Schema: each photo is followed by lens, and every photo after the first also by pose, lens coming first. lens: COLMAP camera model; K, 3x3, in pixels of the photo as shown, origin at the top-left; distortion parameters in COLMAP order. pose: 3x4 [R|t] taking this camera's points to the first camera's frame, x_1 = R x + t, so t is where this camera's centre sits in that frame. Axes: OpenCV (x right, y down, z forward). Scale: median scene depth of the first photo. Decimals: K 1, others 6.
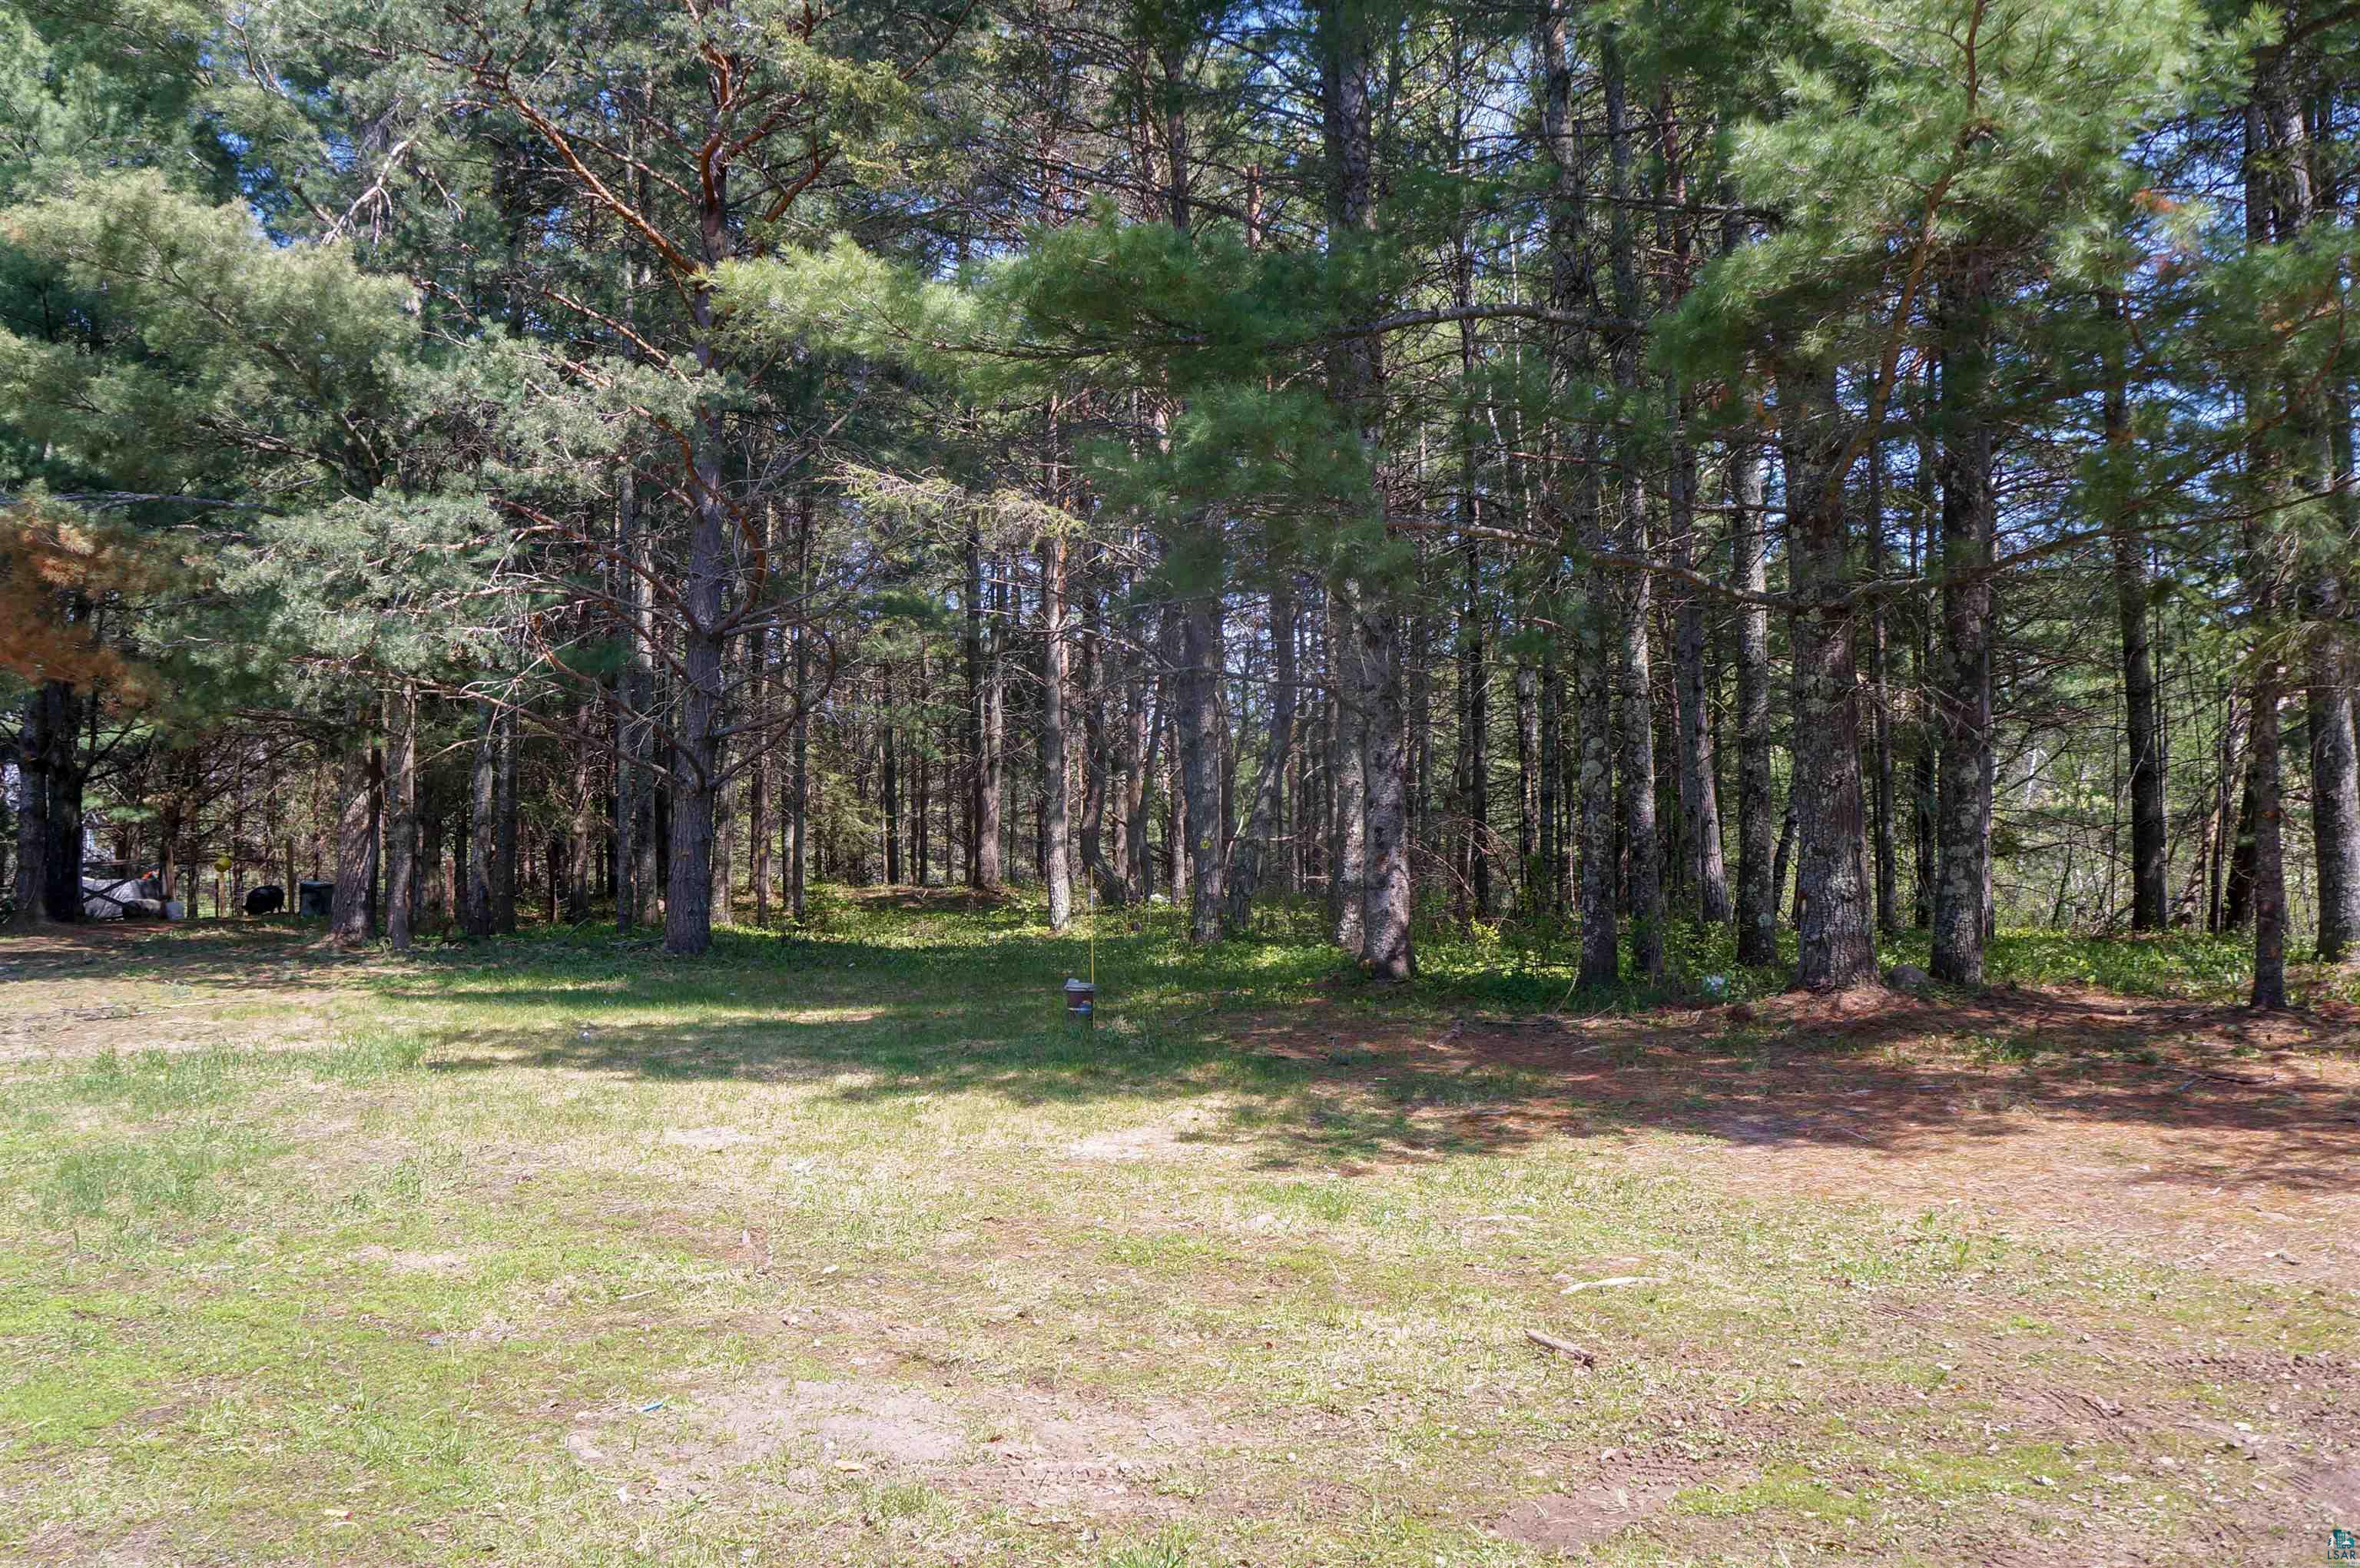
lens RADIAL K [[1913.7, 0, 1168.0], [0, 1913.7, 788.3], [0, 0, 1]] dist [-0.178386, 0.146544]
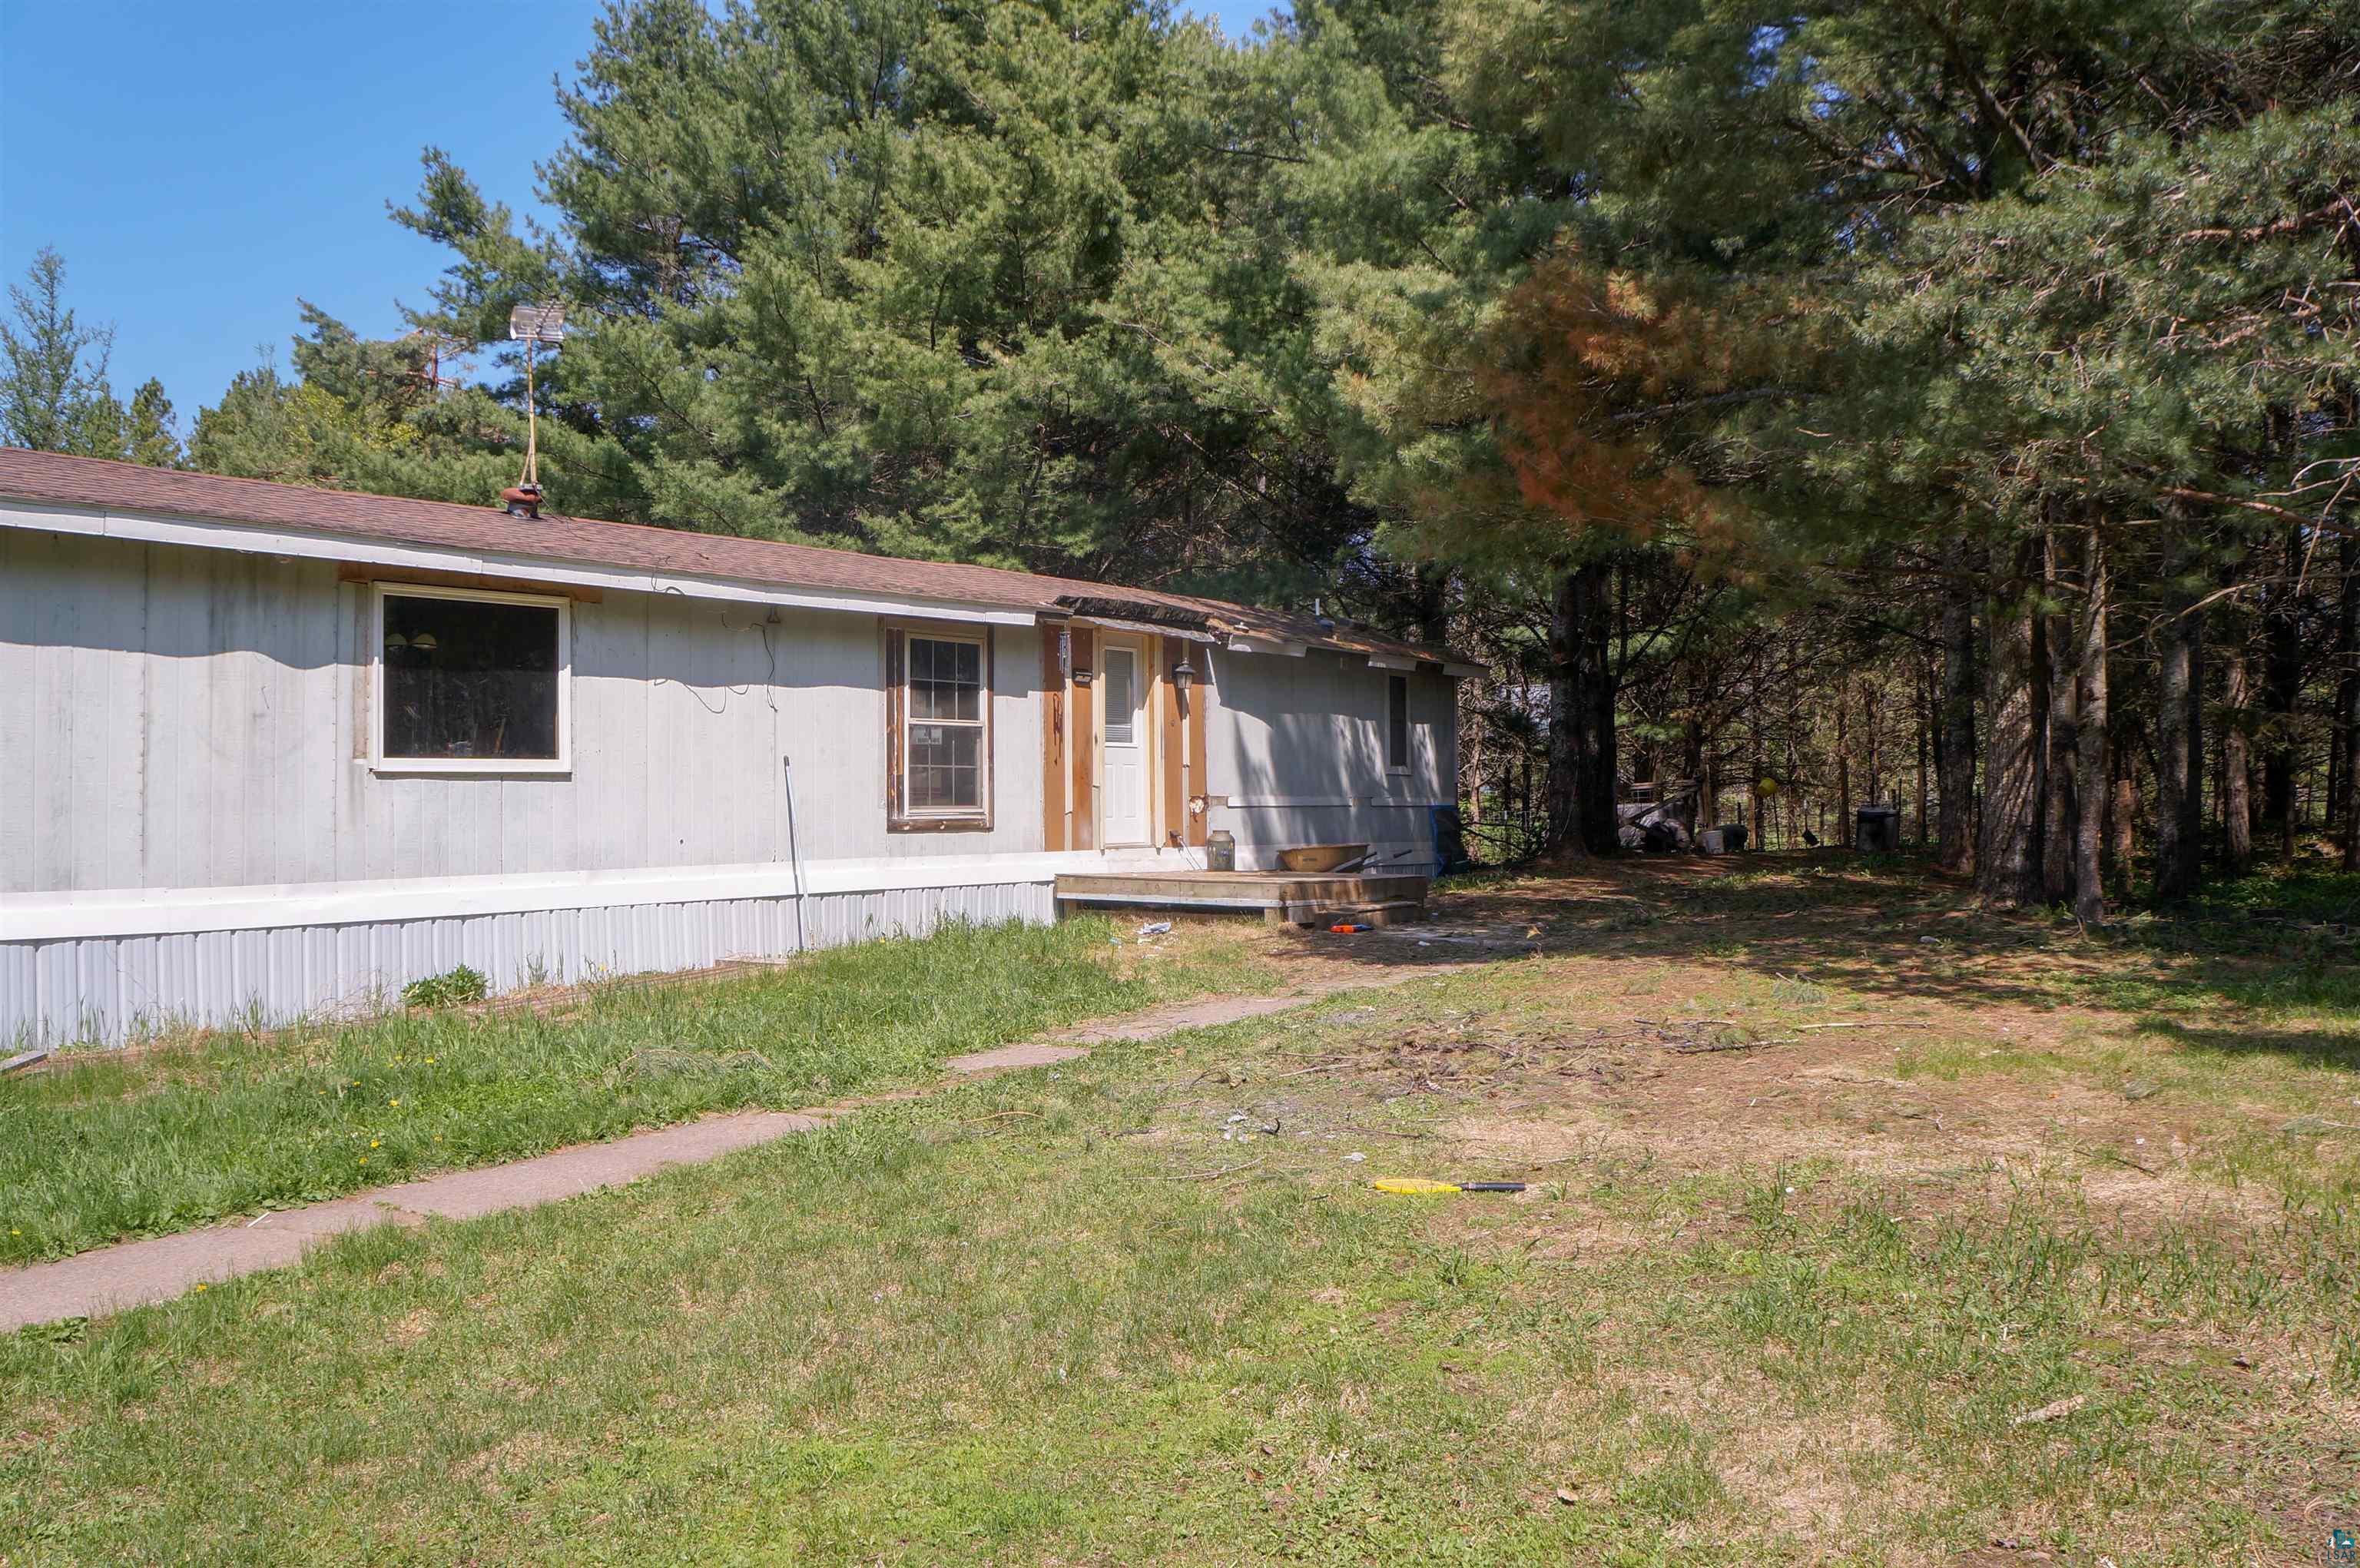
lens RADIAL K [[1913.7, 0, 1168.0], [0, 1913.7, 788.3], [0, 0, 1]] dist [-0.178386, 0.146544]
pose [[0.727958, 0.007651, -0.685579, -0.240587], [0.021503, 0.999191, 0.033984, 0.012668], [0.685285, -0.039481, 0.727204, 0.365617]]
